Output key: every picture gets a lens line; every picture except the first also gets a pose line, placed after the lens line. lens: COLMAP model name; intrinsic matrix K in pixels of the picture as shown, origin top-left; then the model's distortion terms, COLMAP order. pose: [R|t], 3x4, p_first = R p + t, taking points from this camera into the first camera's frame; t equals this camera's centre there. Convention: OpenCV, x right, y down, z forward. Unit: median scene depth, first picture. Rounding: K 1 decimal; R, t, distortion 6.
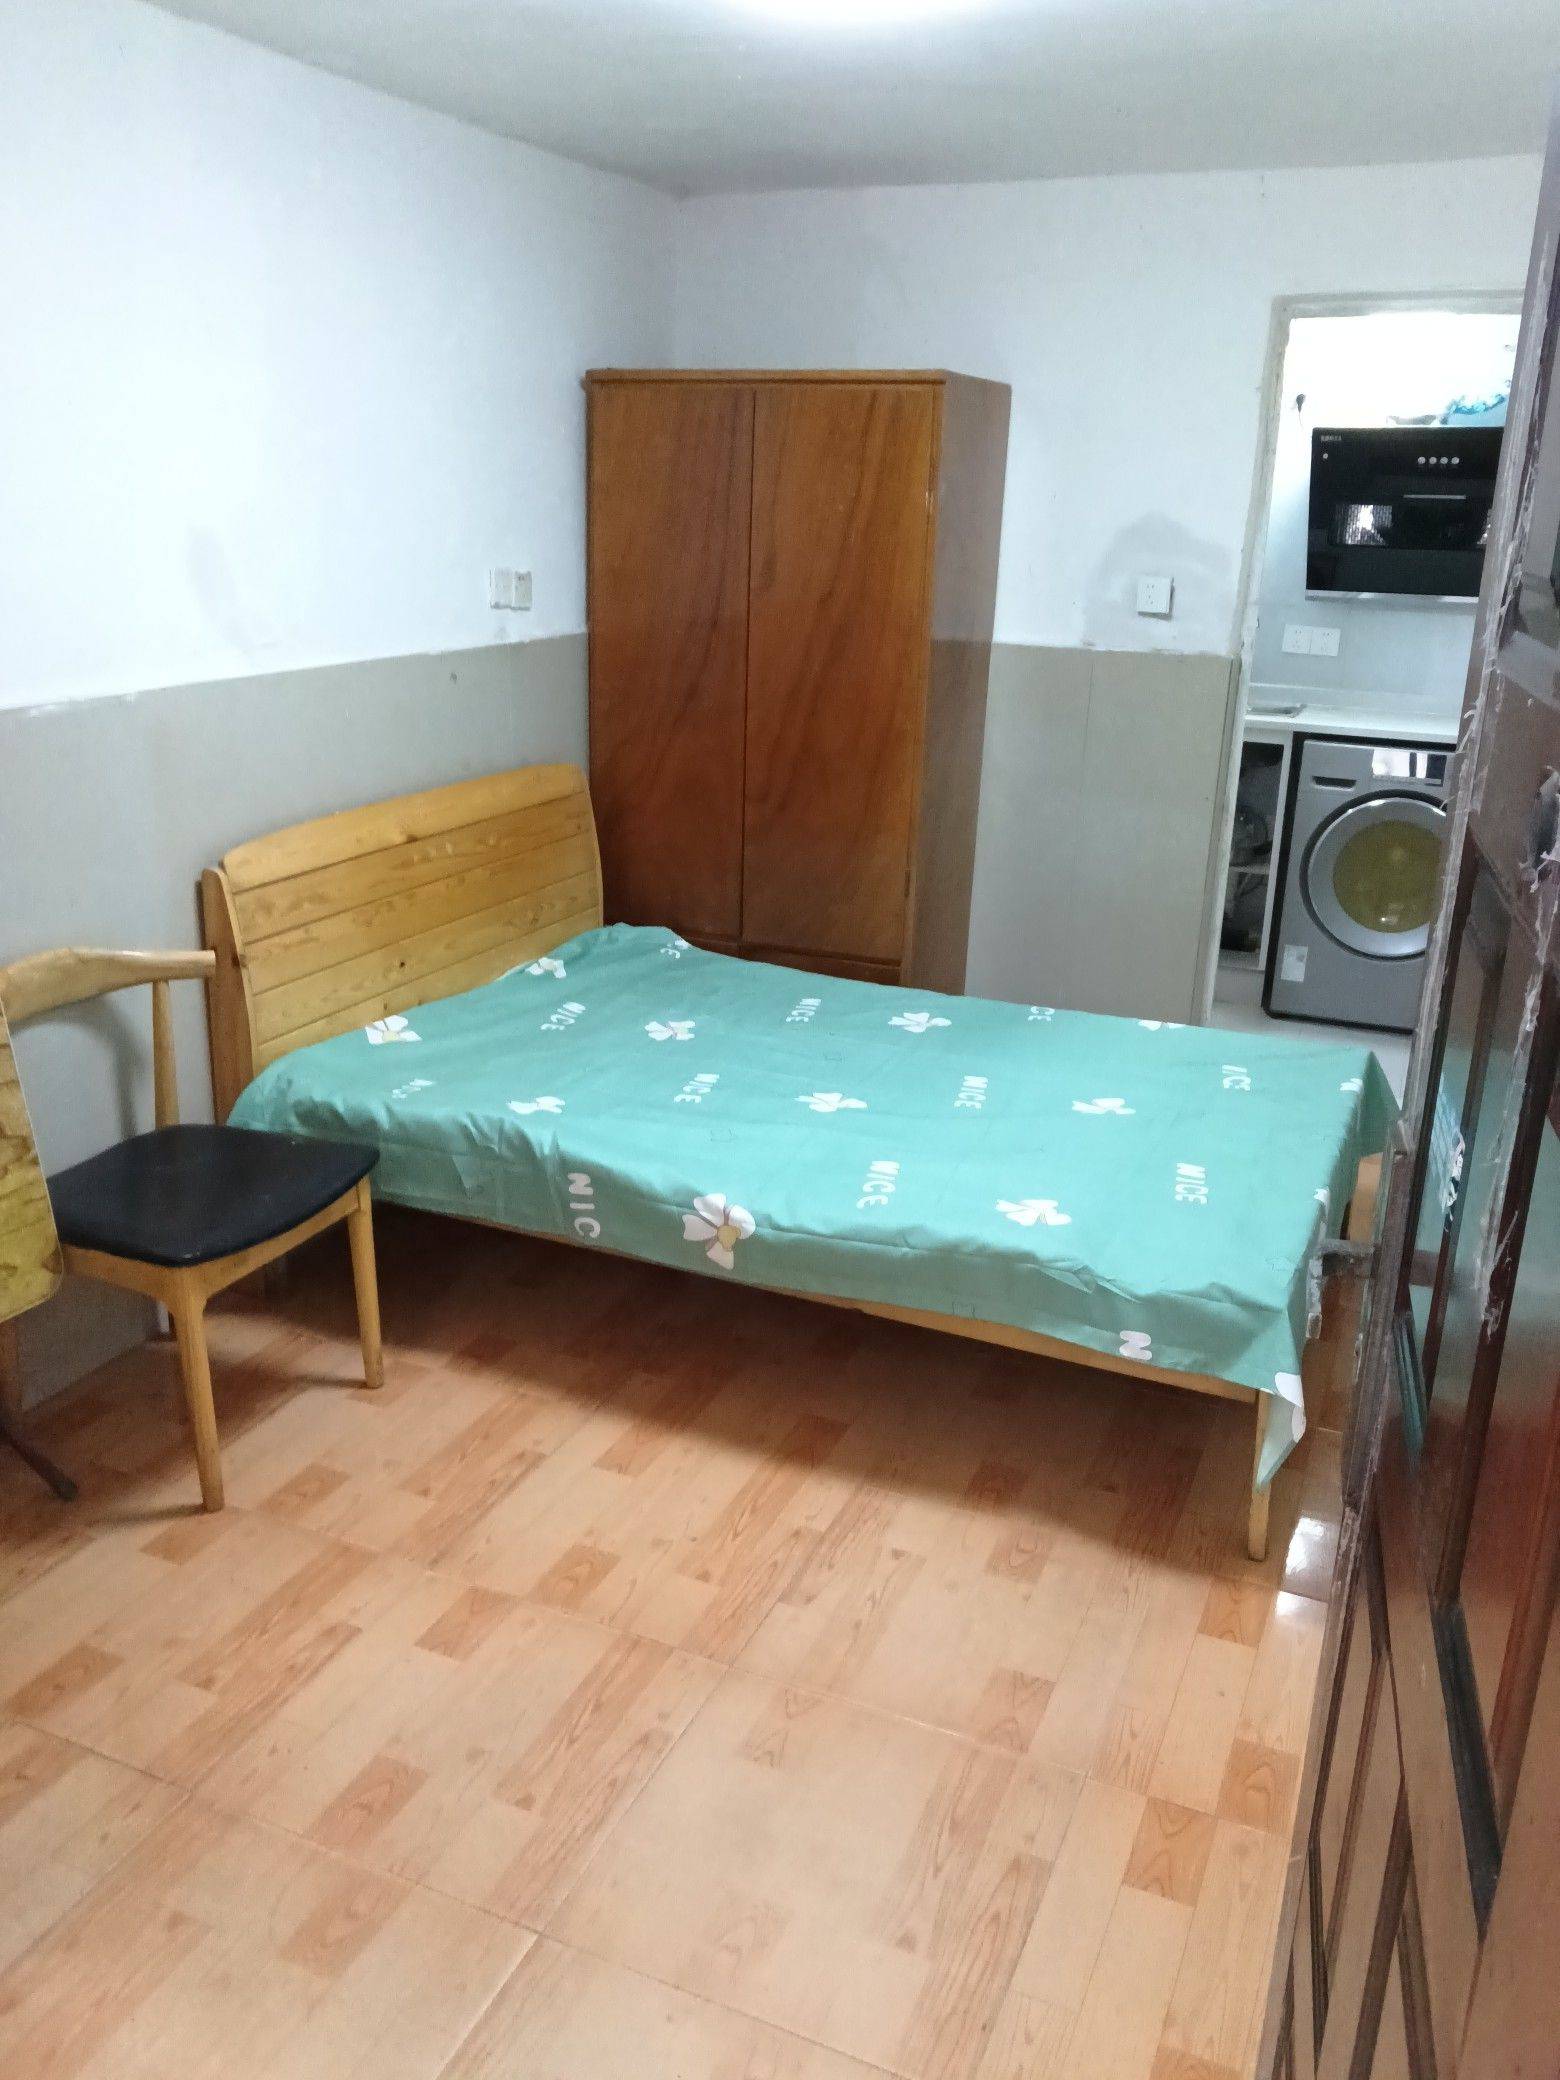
lens RADIAL K [[1642.2, 0, 787.3], [0, 1642.2, 1034.0], [0, 0, 1]] dist [0.002862, -0.024096]
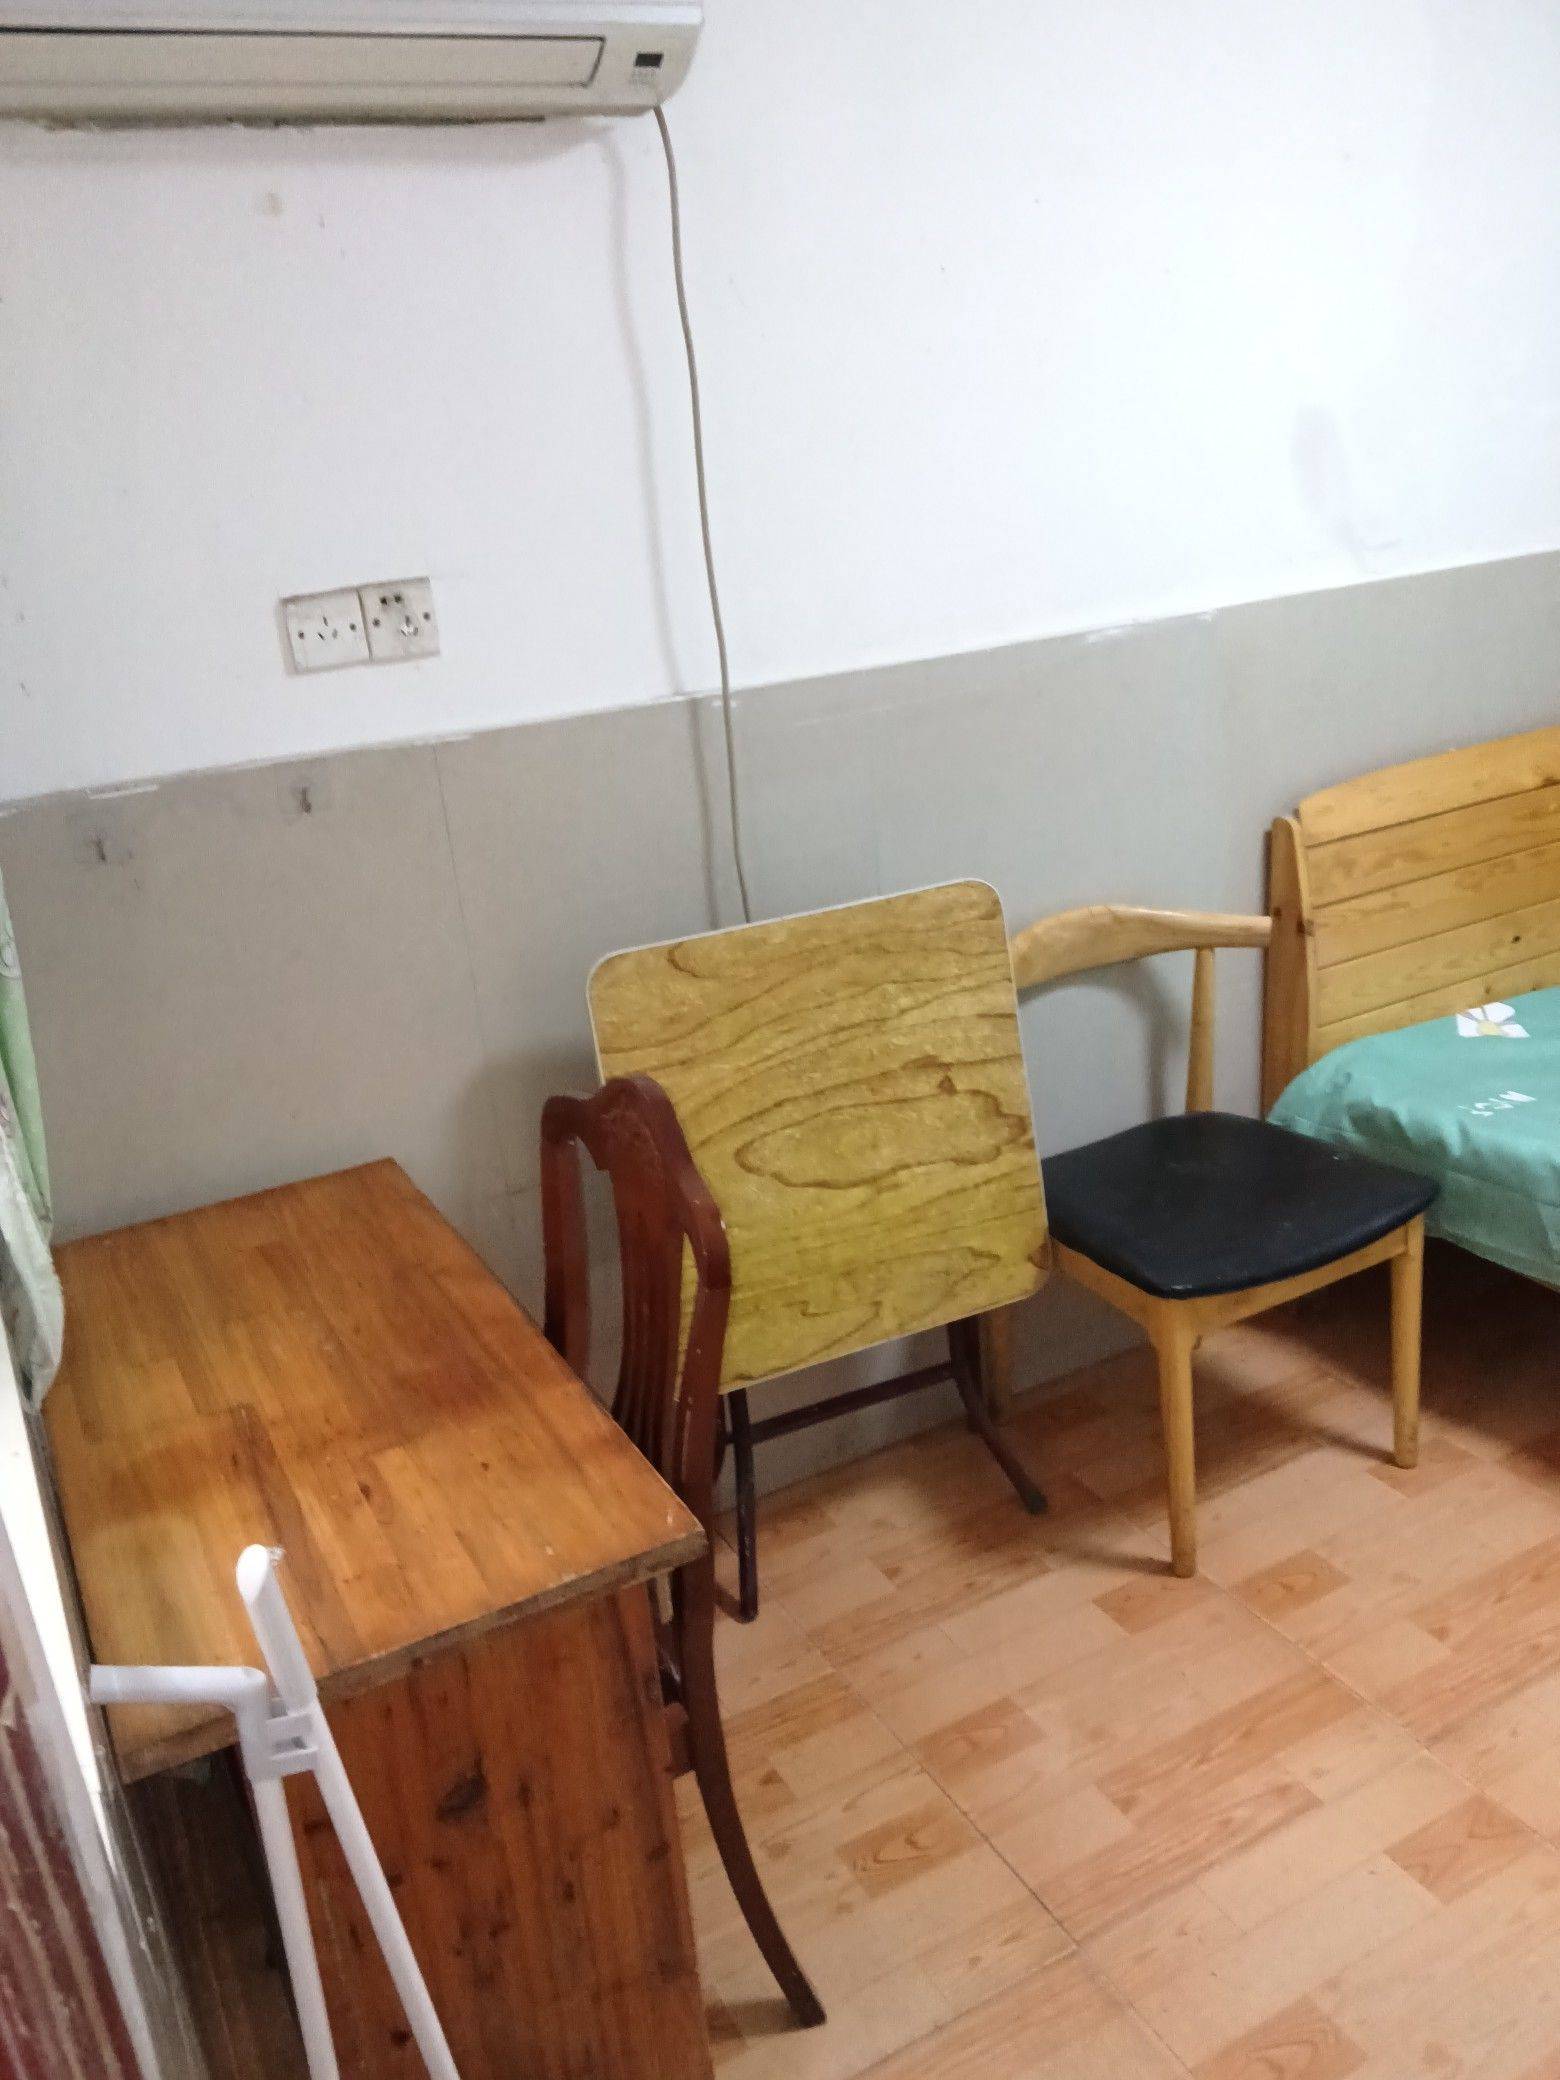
lens RADIAL K [[1642.2, 0, 767.0], [0, 1642.2, 1050.1], [0, 0, 1]] dist [0.002862, -0.024096]
pose [[0.774695, 0.120659, -0.620716, -0.016708], [-0.085855, 0.992607, 0.085796, -0.033408], [0.626479, -0.013174, 0.779327, 0.181869]]
